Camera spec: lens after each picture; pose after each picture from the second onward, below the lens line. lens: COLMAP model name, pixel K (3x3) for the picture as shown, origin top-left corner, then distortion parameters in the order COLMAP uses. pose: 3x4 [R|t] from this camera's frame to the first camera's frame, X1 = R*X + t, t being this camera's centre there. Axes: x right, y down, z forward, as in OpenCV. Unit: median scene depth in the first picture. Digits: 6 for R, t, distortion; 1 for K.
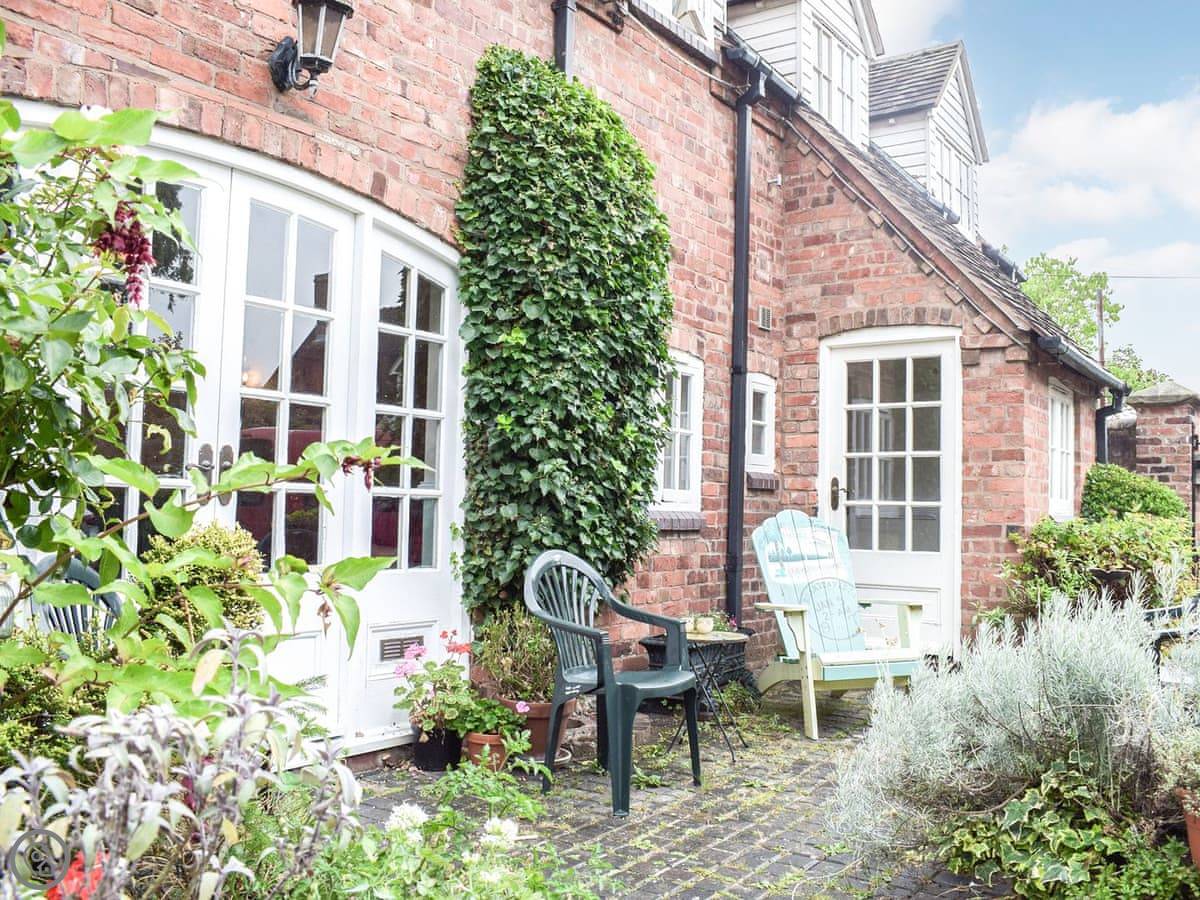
lens RADIAL K [[1070.3, 0, 602.3], [0, 1070.3, 441.3], [0, 0, 1]] dist [-0.095650, 0.015347]
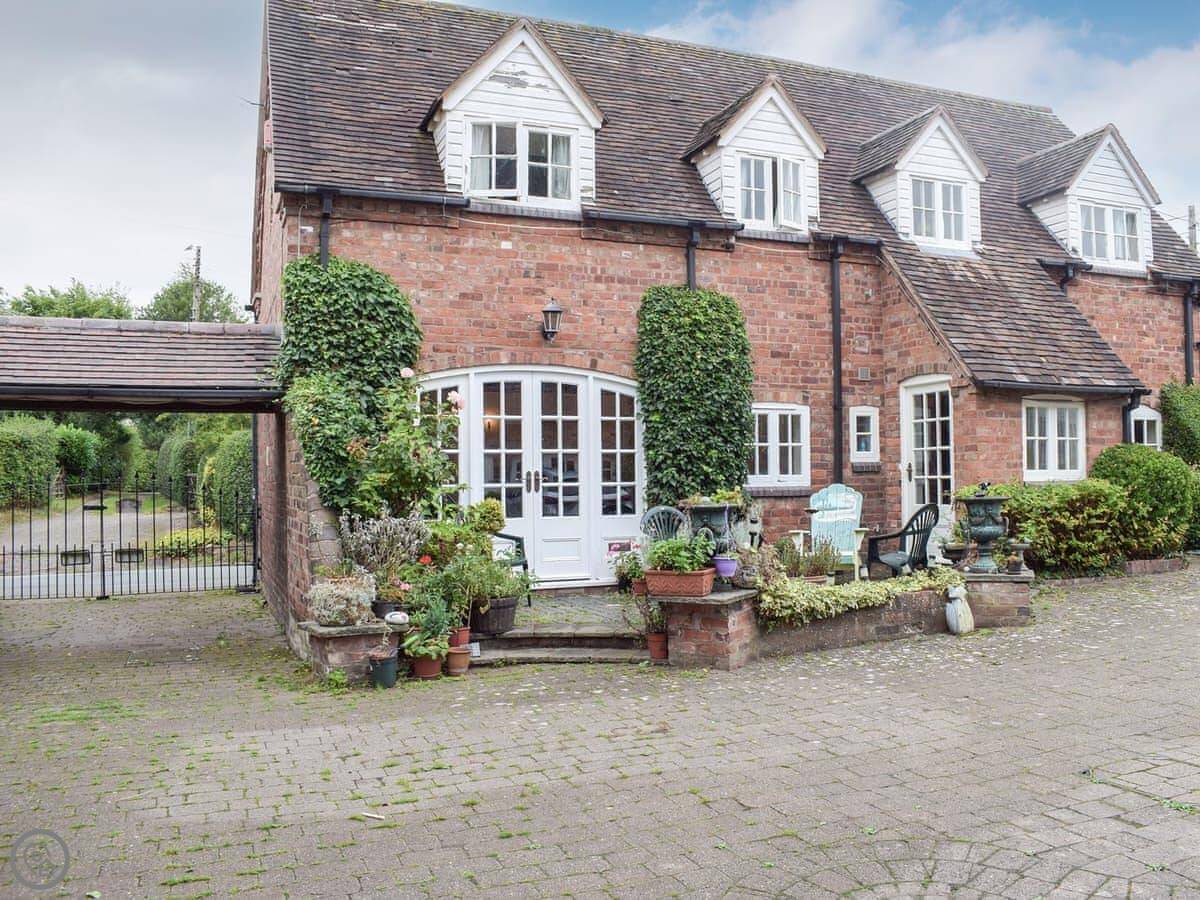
lens RADIAL K [[1070.3, 0, 600.3], [0, 1070.3, 455.0], [0, 0, 1]] dist [-0.095650, 0.015347]
pose [[0.837242, -0.048822, -0.544649, 1.064166], [0.067839, 0.997586, 0.014861, -0.054931], [0.542608, -0.049390, 0.838533, -1.028733]]
